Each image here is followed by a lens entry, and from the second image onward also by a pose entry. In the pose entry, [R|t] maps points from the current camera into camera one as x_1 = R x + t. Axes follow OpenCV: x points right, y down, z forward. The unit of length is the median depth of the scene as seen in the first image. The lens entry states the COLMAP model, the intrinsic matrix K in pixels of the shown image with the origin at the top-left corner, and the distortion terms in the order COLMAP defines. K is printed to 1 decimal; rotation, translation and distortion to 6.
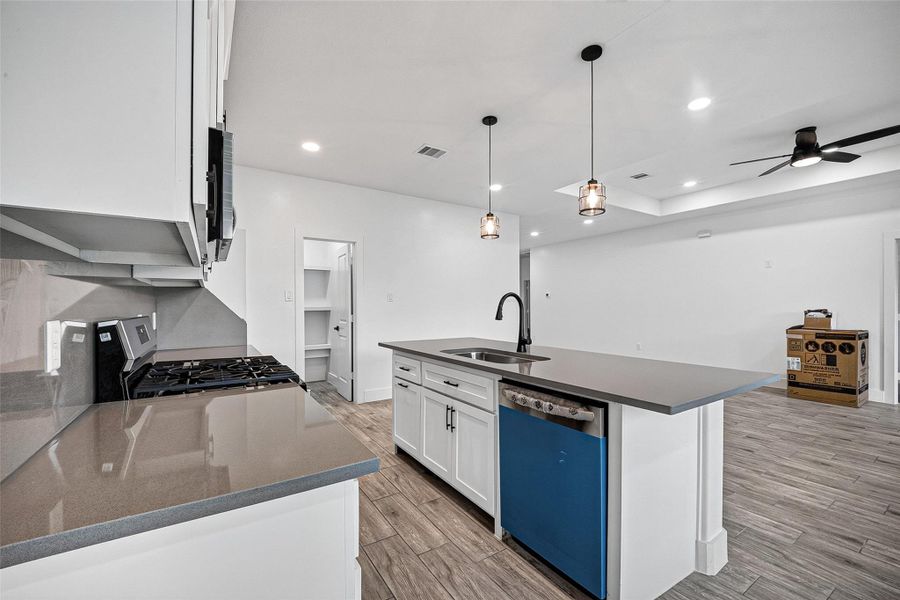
lens RADIAL K [[380.1, 0, 464.6], [0, 380.1, 303.5], [0, 0, 1]] dist [-0.011330, -0.000395]
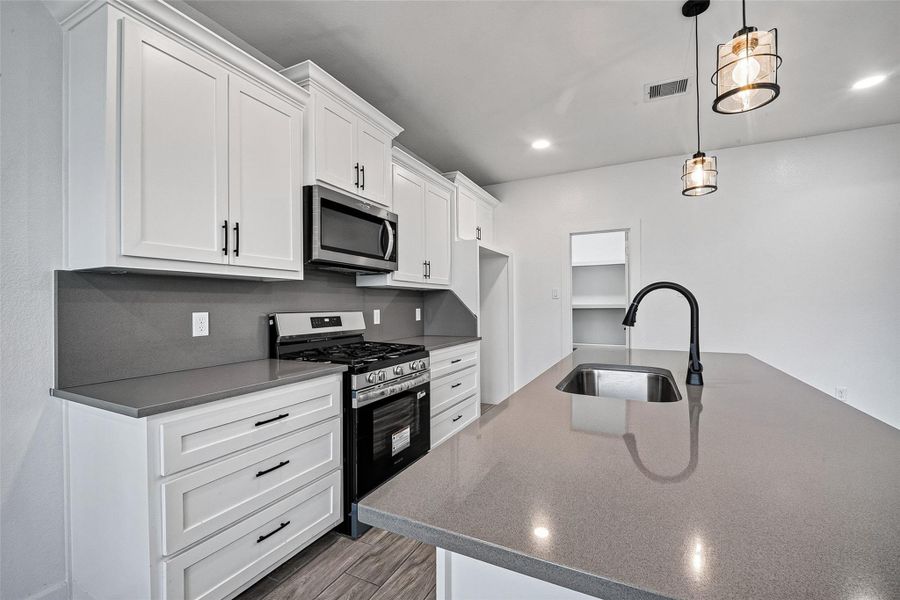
lens RADIAL K [[382.9, 0, 457.2], [0, 382.9, 305.7], [0, 0, 1]] dist [-0.011782, -0.000018]
pose [[0.489805, 0.005521, -0.871815, 0.366106], [0.007572, 0.999915, 0.010587, -0.000963], [0.871799, -0.011787, 0.489721, 0.305140]]
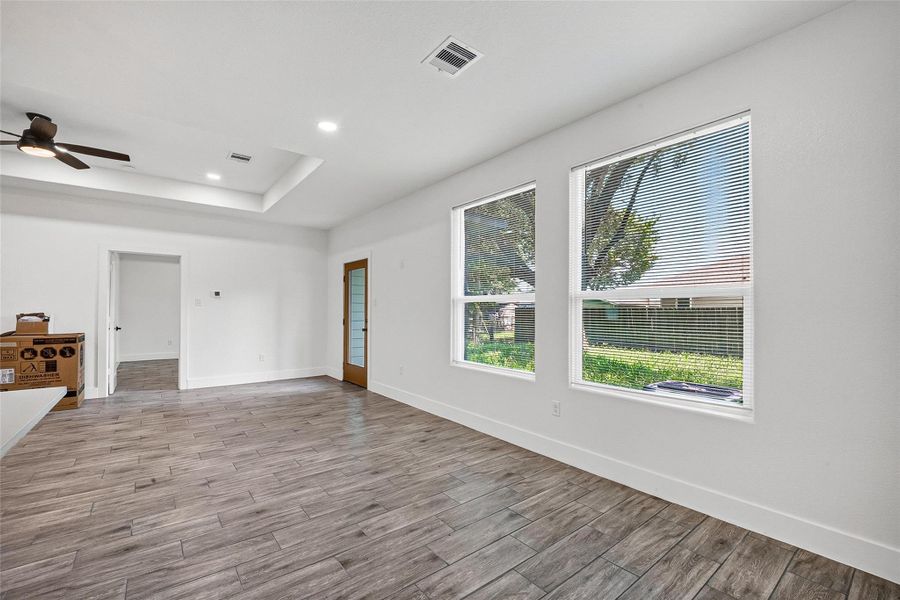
lens RADIAL K [[374.6, 0, 443.0], [0, 374.6, 303.1], [0, 0, 1]] dist [-0.013334, 0.000575]
pose [[-0.066189, 0.020067, 0.997605, -0.048569], [-0.008417, 0.999751, -0.020669, 0.001902], [-0.997772, -0.009765, -0.066004, 0.089929]]
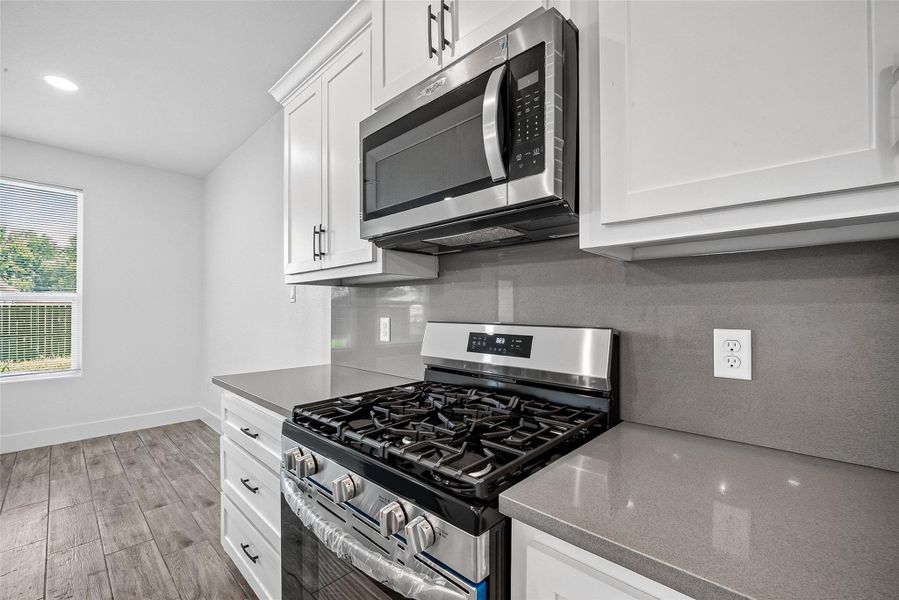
lens RADIAL K [[377.8, 0, 451.8], [0, 377.8, 305.6], [0, 0, 1]] dist [-0.007775, -0.000856]
pose [[-0.977510, 0.000613, -0.210888, -0.257755], [0.003573, 0.999900, -0.013653, 0.003115], [0.210859, -0.014099, -0.977415, 0.783838]]
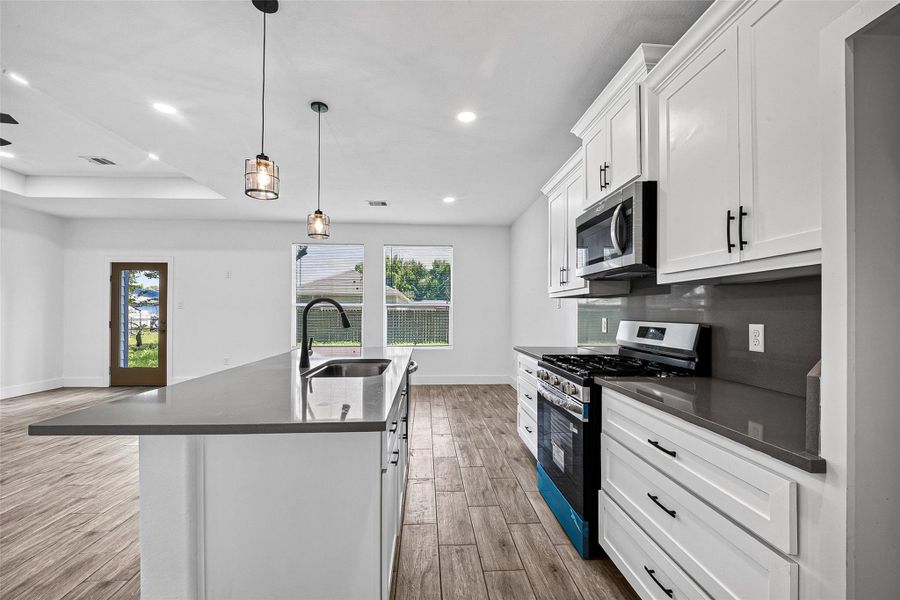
lens RADIAL K [[370.5, 0, 443.2], [0, 370.5, 308.5], [0, 0, 1]] dist [-0.013212, -0.000321]
pose [[-0.850514, 0.004086, 0.525936, -0.406270], [-0.005266, 0.999854, -0.016283, 0.006583], [-0.525925, -0.016619, -0.850368, 1.152294]]
